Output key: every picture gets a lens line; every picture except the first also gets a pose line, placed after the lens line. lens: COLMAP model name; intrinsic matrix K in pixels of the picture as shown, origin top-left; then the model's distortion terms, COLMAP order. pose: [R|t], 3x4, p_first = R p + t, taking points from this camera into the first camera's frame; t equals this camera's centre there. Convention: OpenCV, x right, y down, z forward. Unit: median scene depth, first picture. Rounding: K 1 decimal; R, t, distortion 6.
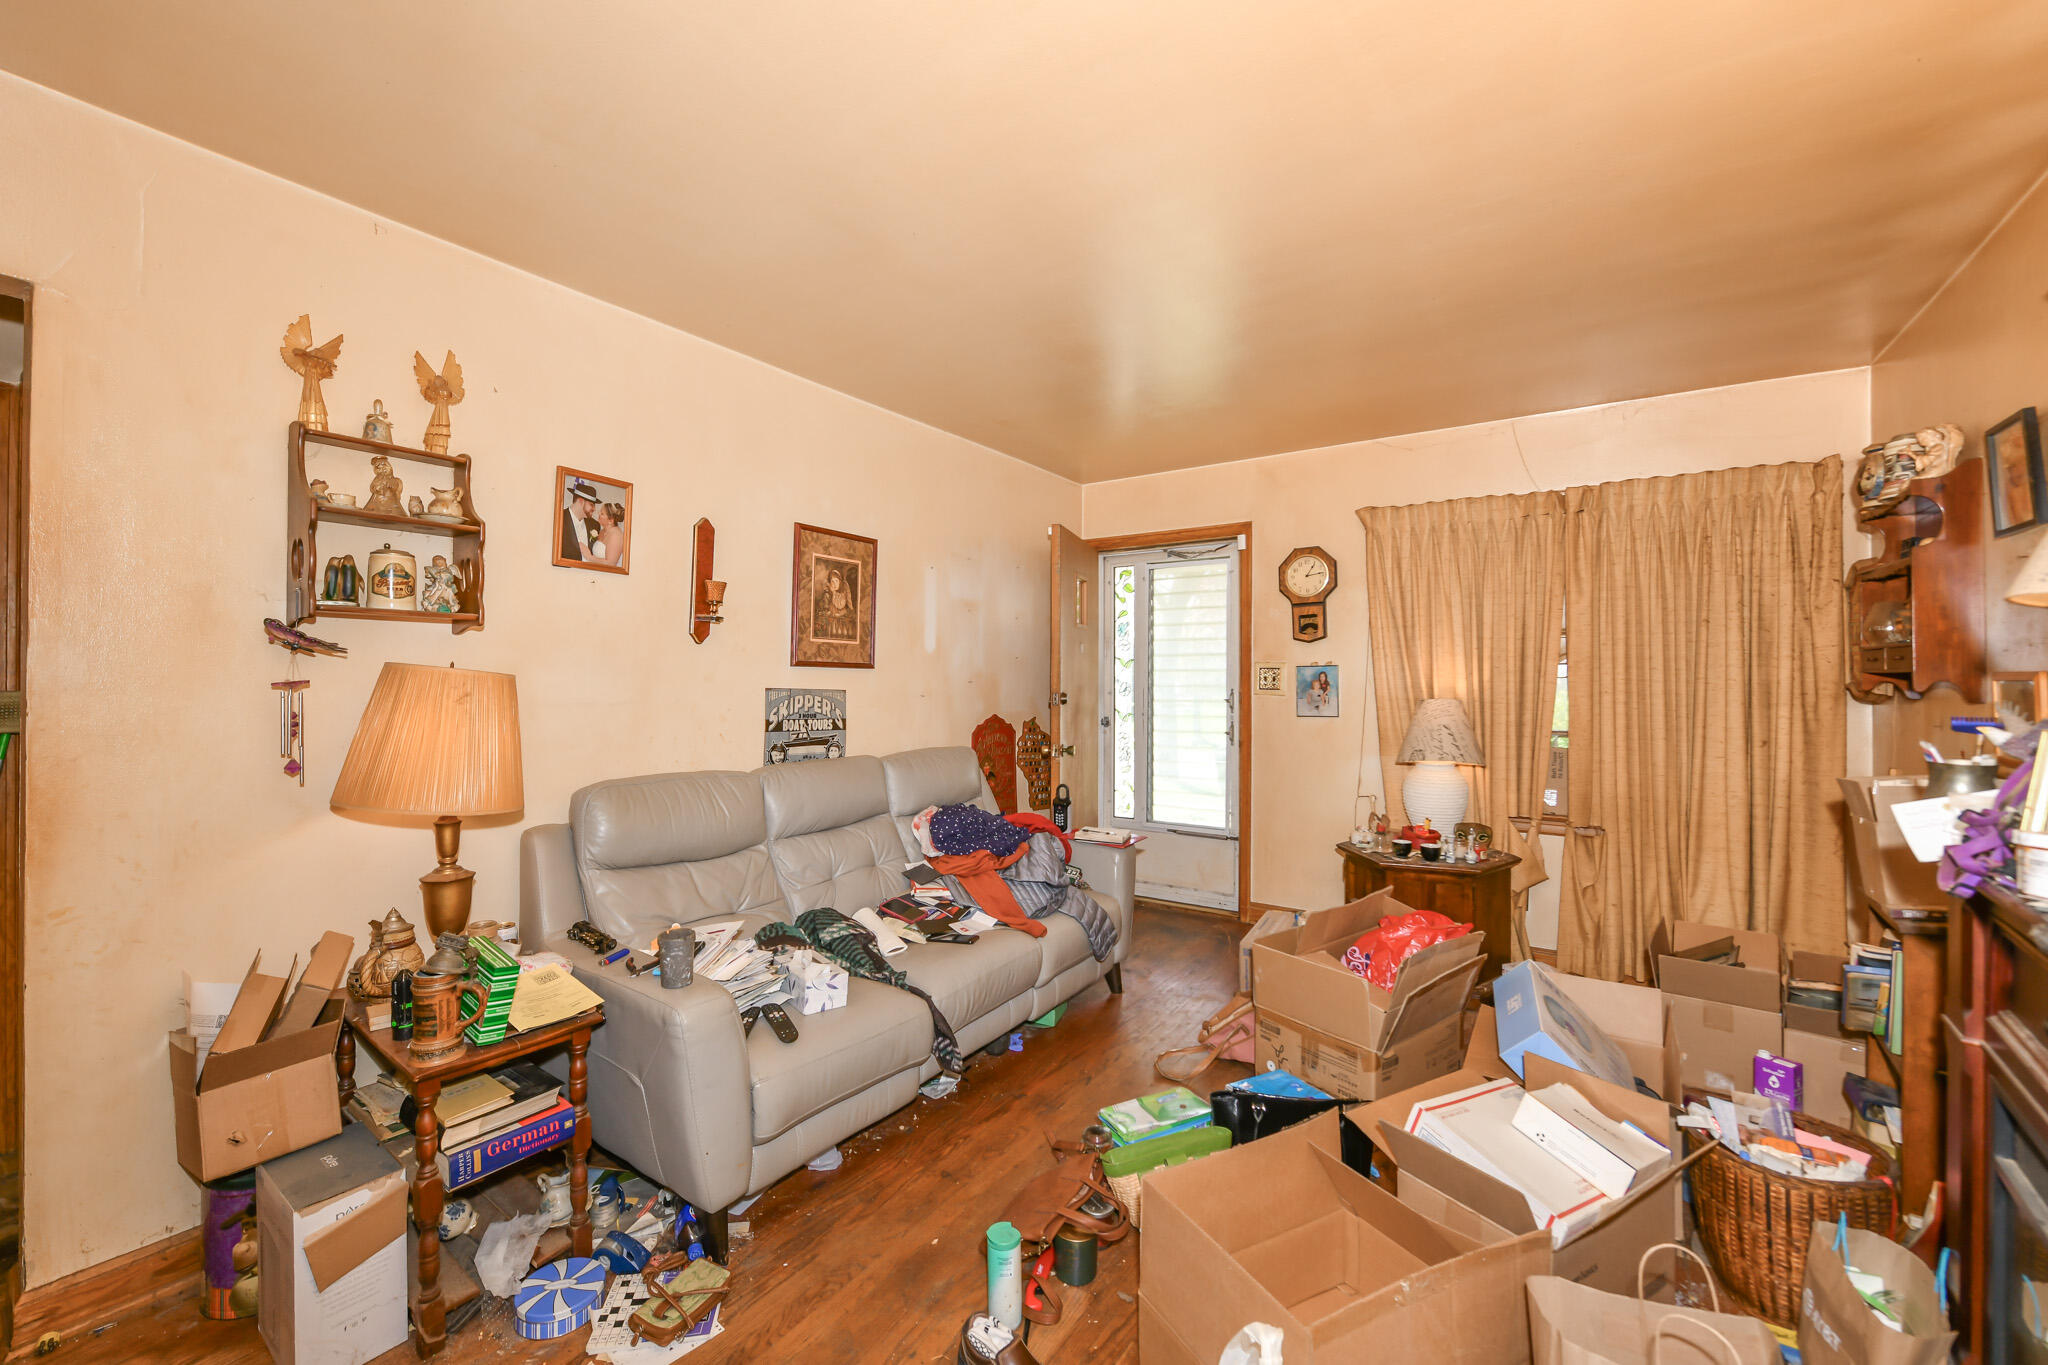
lens RADIAL K [[848.3, 0, 1021.9], [0, 848.3, 667.8], [0, 0, 1]] dist [0.000797, -0.000016]
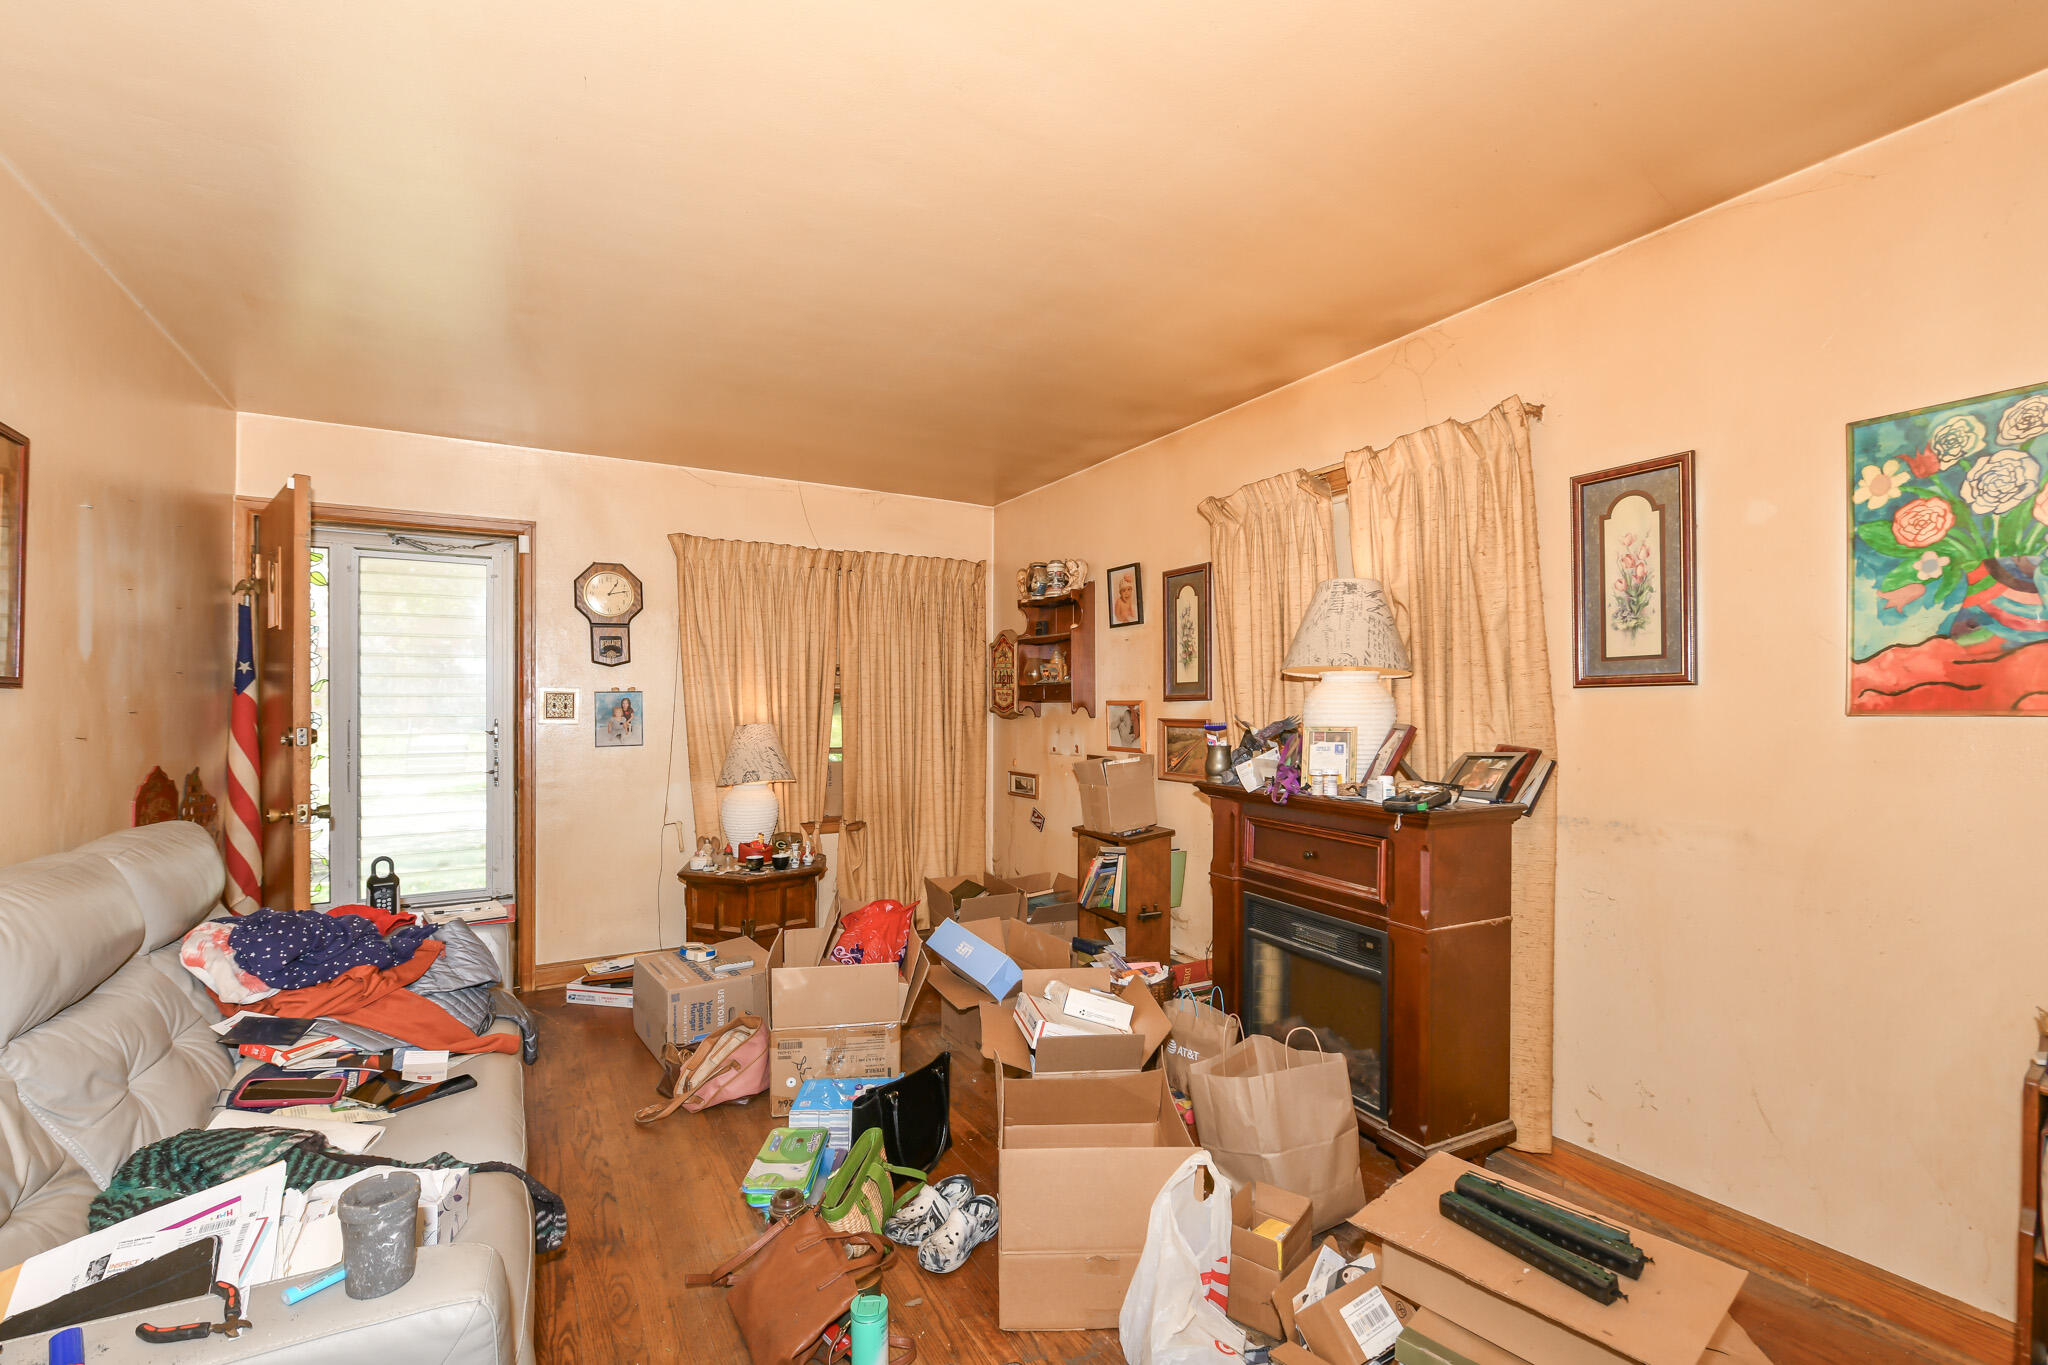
lens RADIAL K [[885.8, 0, 1008.0], [0, 885.8, 702.6], [0, 0, 1]] dist [-0.002581, -0.000689]
pose [[0.419508, -0.000420, 0.907752, -0.383525], [-0.009784, 0.999940, 0.004984, 0.000778], [-0.907699, -0.010972, 0.419478, 0.213068]]
